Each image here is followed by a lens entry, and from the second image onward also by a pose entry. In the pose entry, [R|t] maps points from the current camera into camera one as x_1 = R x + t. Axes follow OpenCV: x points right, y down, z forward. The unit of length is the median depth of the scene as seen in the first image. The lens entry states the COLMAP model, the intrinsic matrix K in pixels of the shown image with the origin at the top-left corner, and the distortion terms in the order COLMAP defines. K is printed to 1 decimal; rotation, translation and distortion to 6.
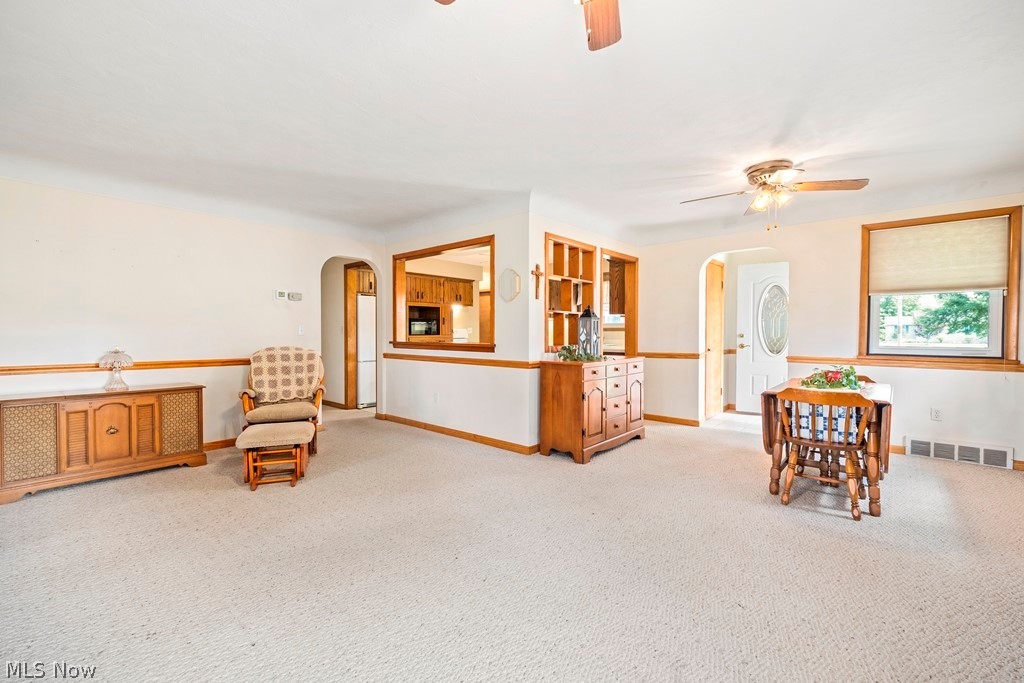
lens RADIAL K [[442.9, 0, 513.3], [0, 442.9, 337.8], [0, 0, 1]] dist [0.013927, 0.000373]
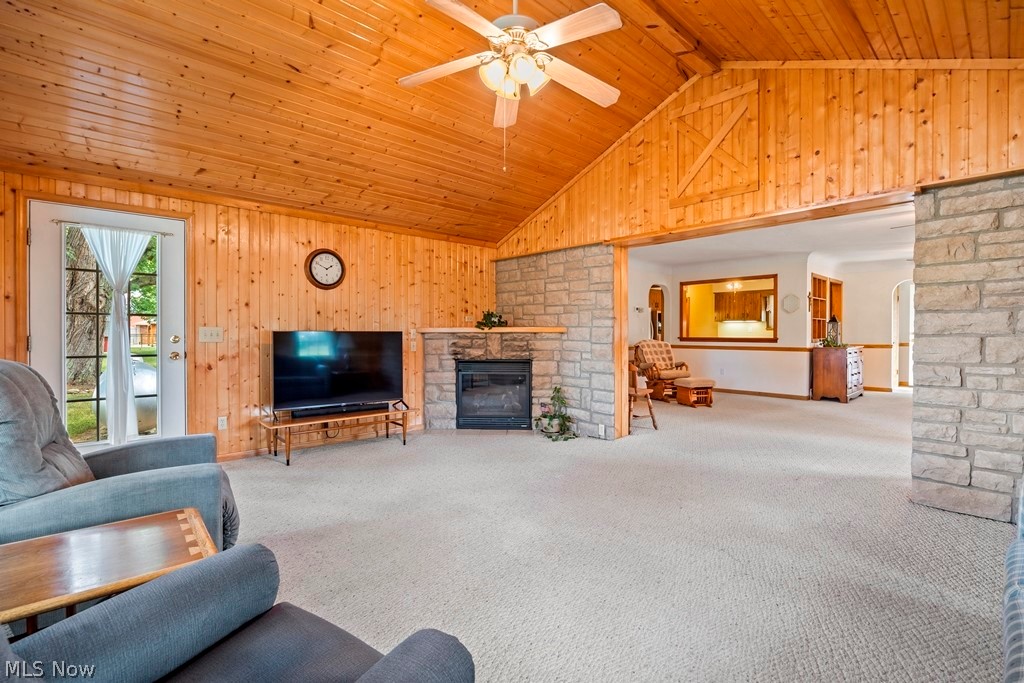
lens RADIAL K [[469.3, 0, 511.8], [0, 469.3, 333.1], [0, 0, 1]] dist [-0.002854, -0.000124]
pose [[0.994102, -0.004208, -0.108372, -0.896583], [0.003002, 0.999932, -0.011285, 0.013771], [0.108412, 0.010893, 0.994046, -0.943739]]
